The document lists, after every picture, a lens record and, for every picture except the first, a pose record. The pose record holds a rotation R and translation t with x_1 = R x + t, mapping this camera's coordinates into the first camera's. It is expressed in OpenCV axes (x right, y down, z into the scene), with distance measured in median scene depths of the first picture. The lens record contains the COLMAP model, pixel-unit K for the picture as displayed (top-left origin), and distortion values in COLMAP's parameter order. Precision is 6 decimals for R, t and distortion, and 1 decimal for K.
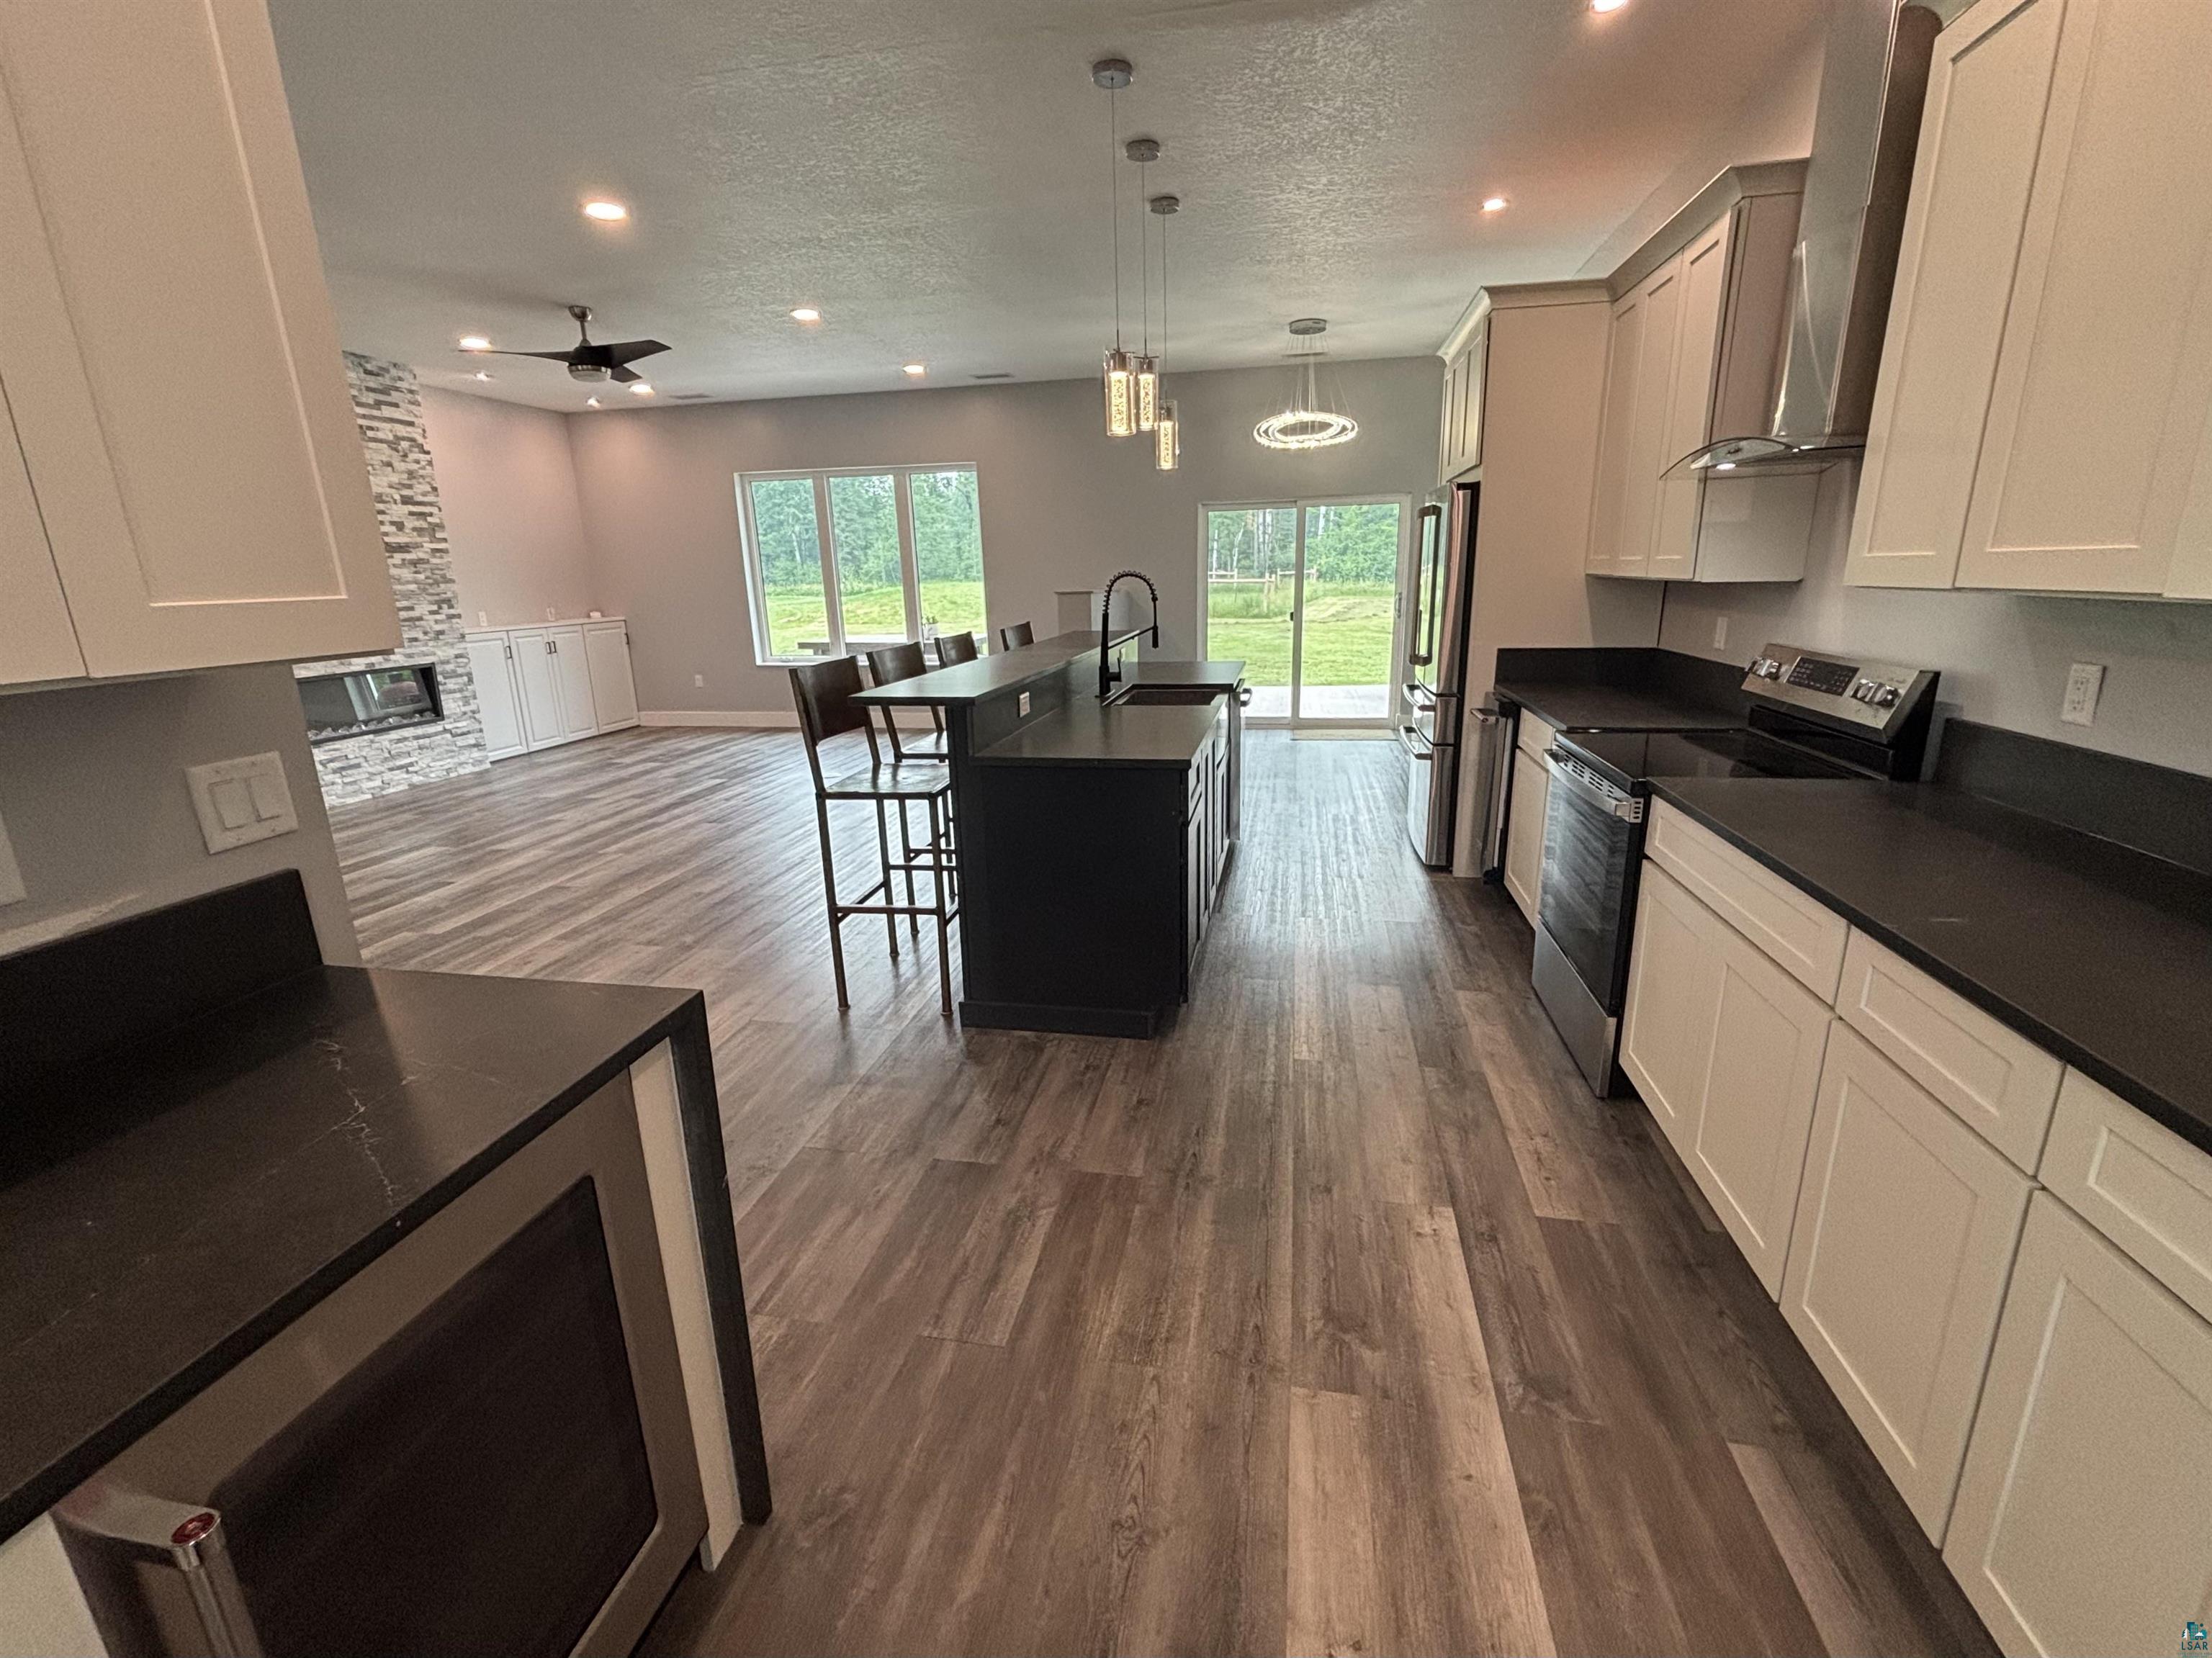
lens RADIAL K [[954.8, 0, 1098.7], [0, 954.8, 819.4], [0, 0, 1]] dist [0.003626, -0.000112]
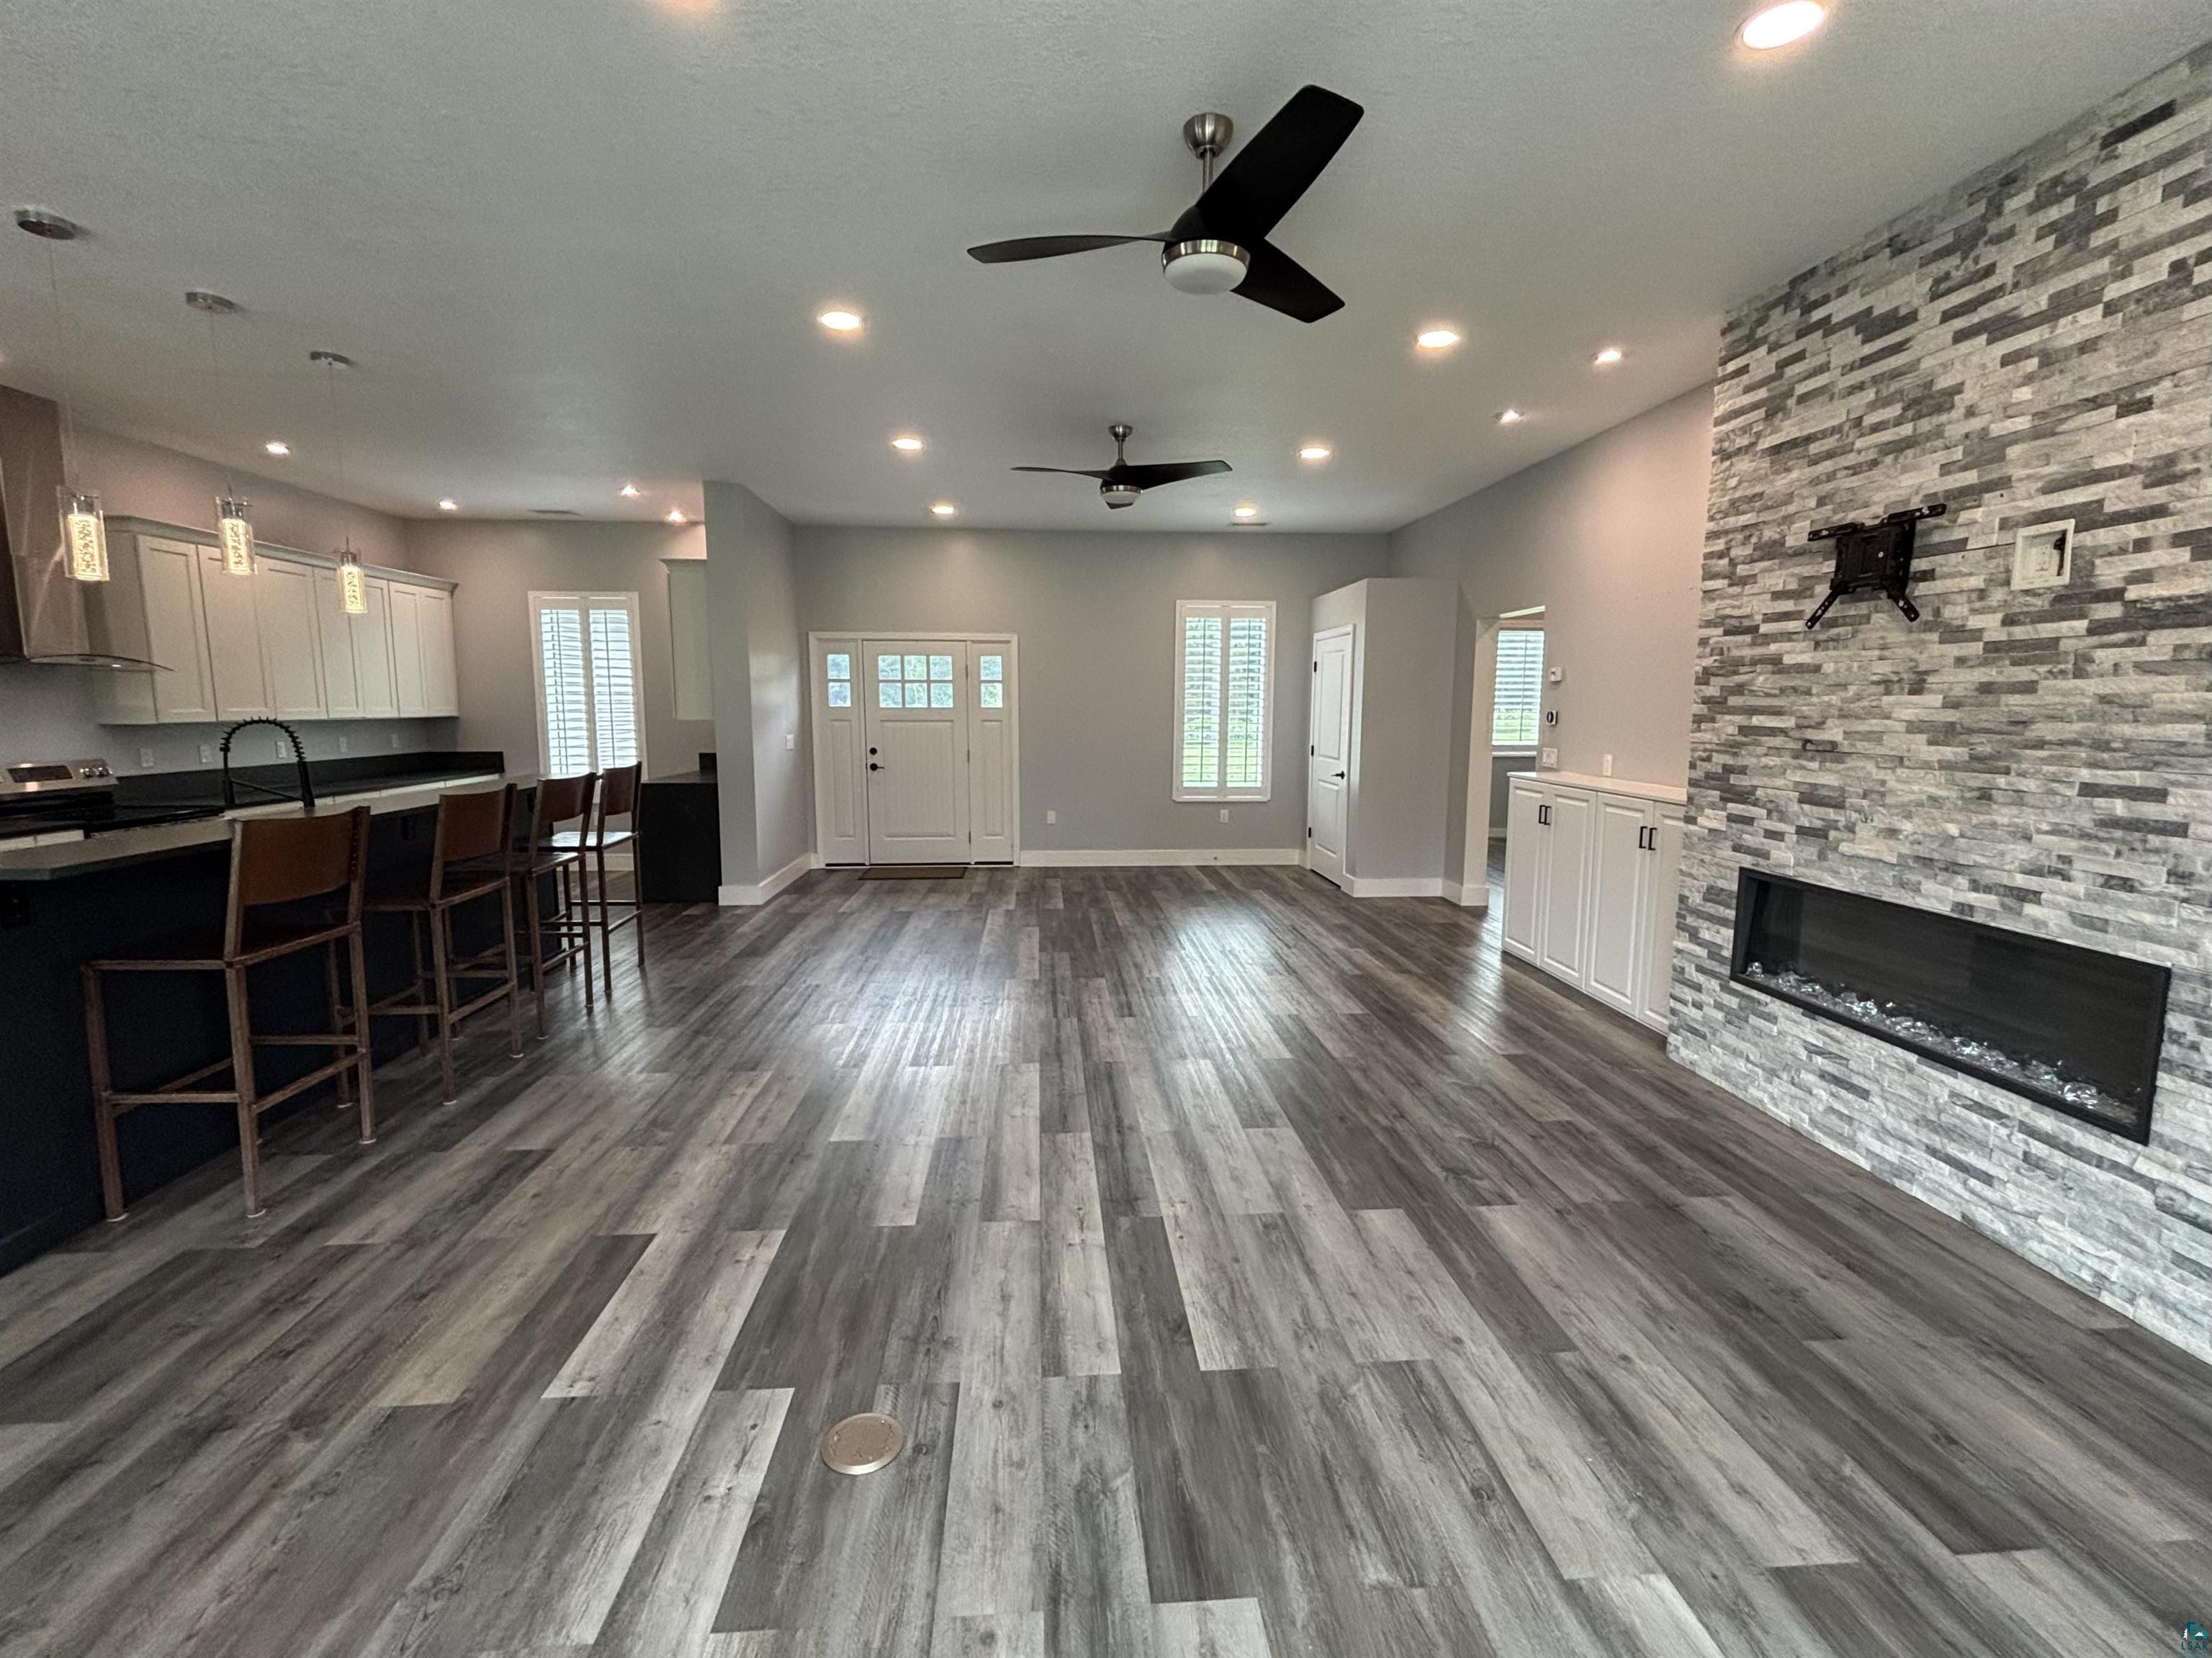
lens RADIAL K [[954.8, 0, 1098.7], [0, 954.8, 819.4], [0, 0, 1]] dist [0.003626, -0.000112]
pose [[-0.964415, 0.060626, -0.257348, -0.286495], [-0.040931, 0.927385, 0.371862, -0.319135], [0.261206, 0.369163, -0.891903, 1.198910]]
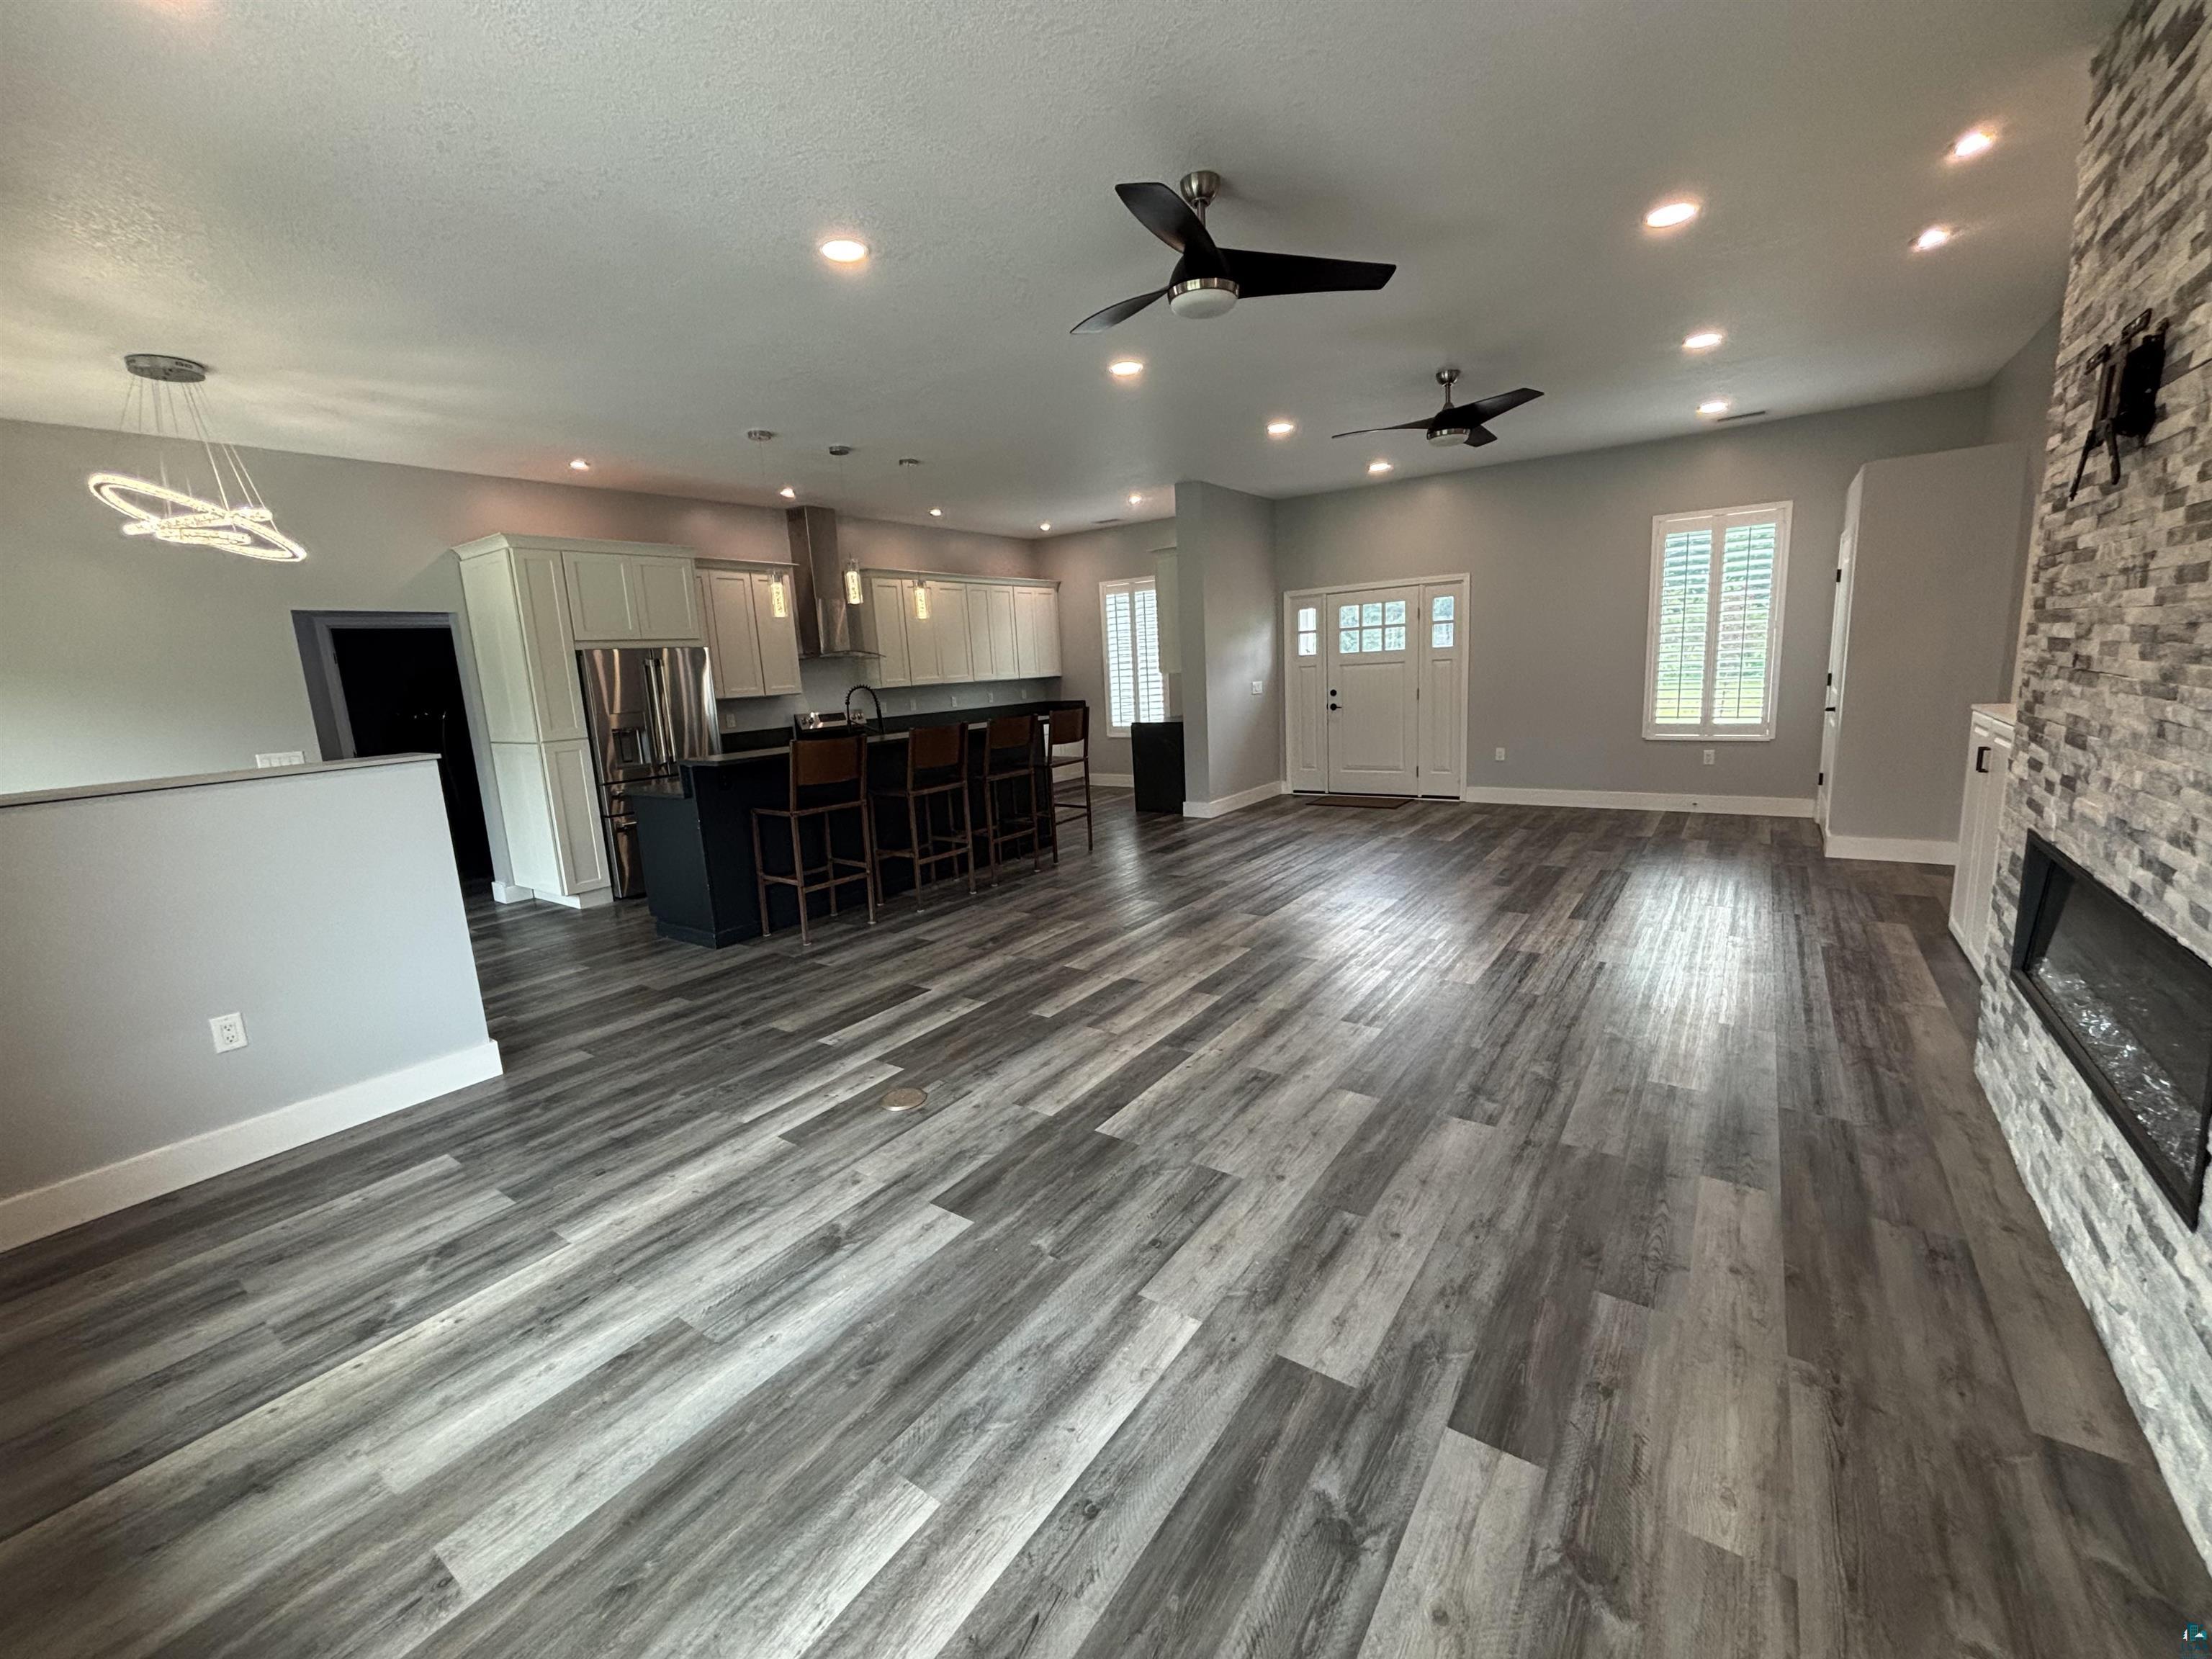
lens RADIAL K [[892.0, 0, 1100.5], [0, 892.0, 818.2], [0, 0, 1]] dist [0.004249, -0.000370]
pose [[-0.908357, 0.008631, 0.418107, -0.558976], [0.185159, 0.904750, 0.383592, -0.329005], [-0.374972, 0.425855, -0.823434, 1.273586]]
